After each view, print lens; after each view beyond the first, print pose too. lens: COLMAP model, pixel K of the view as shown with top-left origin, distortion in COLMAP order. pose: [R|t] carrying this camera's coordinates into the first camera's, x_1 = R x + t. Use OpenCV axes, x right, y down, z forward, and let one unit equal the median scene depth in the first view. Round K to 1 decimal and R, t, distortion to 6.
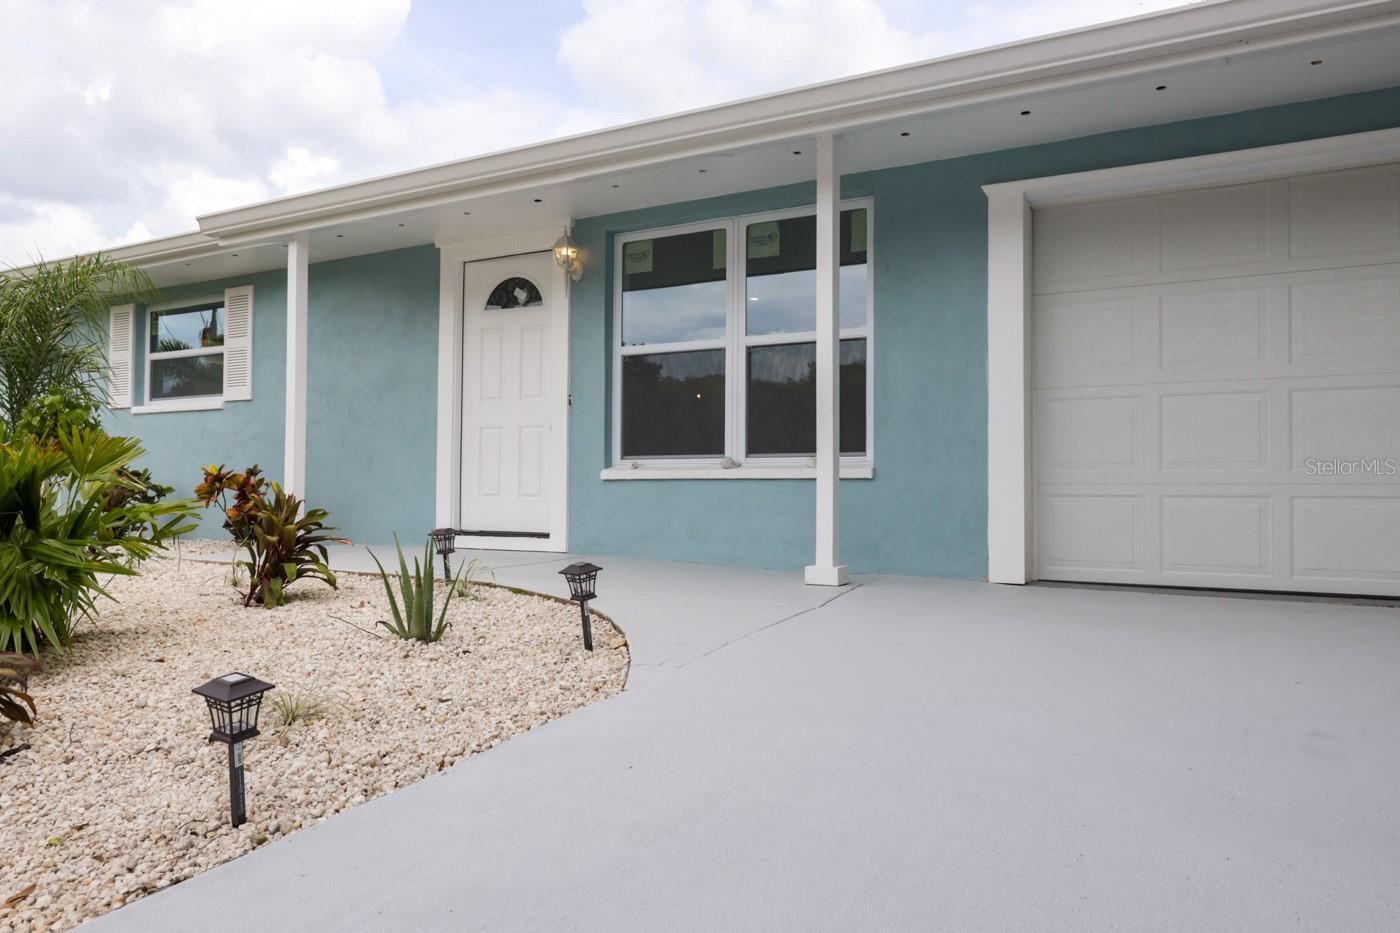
lens RADIAL K [[1030.9, 0, 695.1], [0, 1030.9, 473.5], [0, 0, 1]] dist [0.001459, -0.001951]
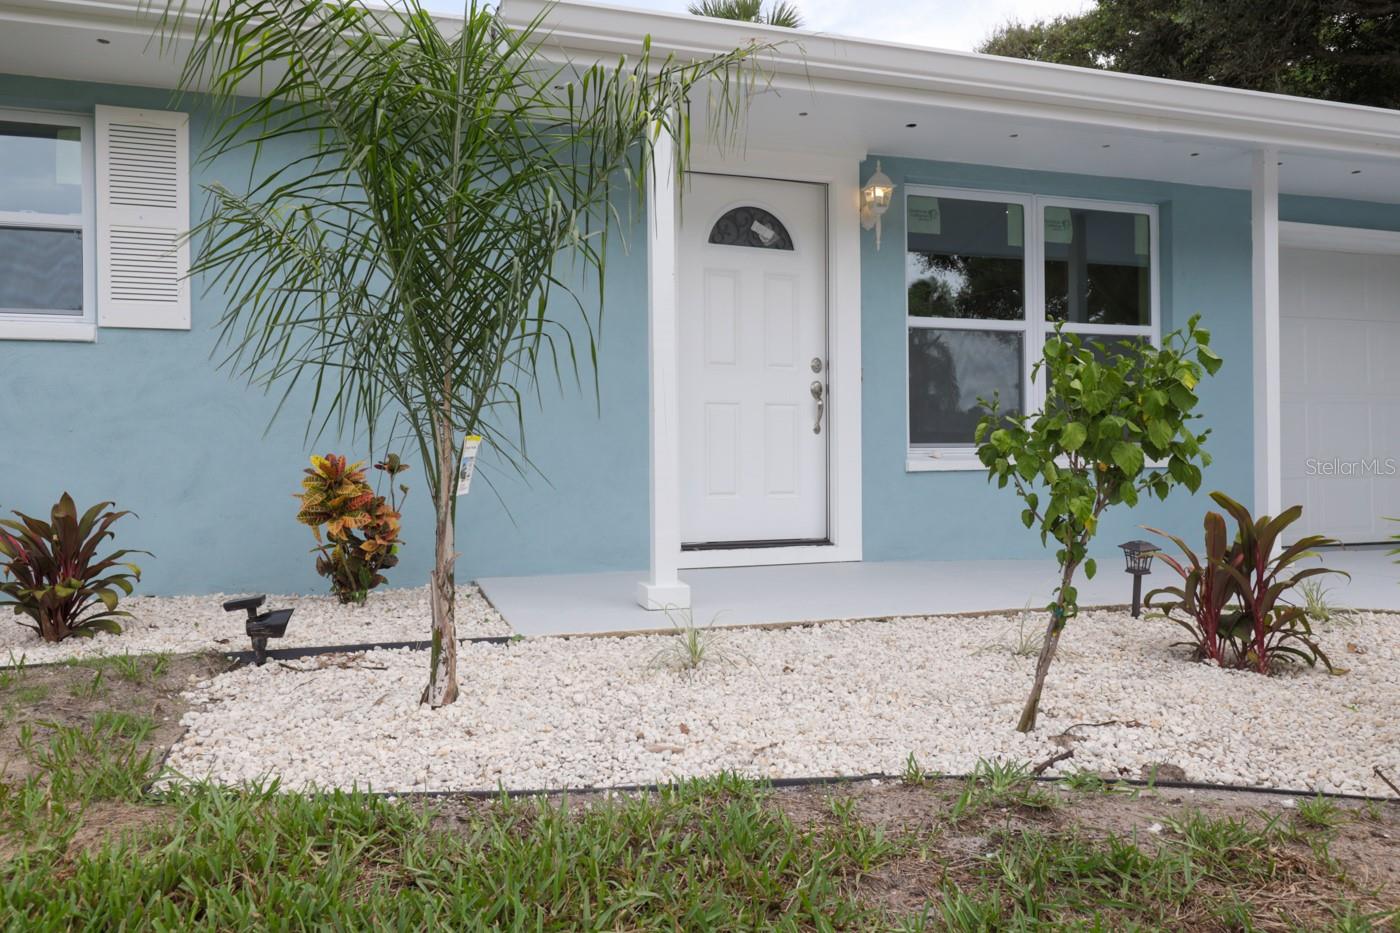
lens RADIAL K [[1007.3, 0, 704.3], [0, 1007.3, 470.4], [0, 0, 1]] dist [0.005638, -0.004044]
pose [[0.660827, -0.016291, 0.750362, -0.824236], [-0.000925, 0.999746, 0.022519, -0.013211], [-0.750538, -0.015576, 0.660644, 0.575691]]
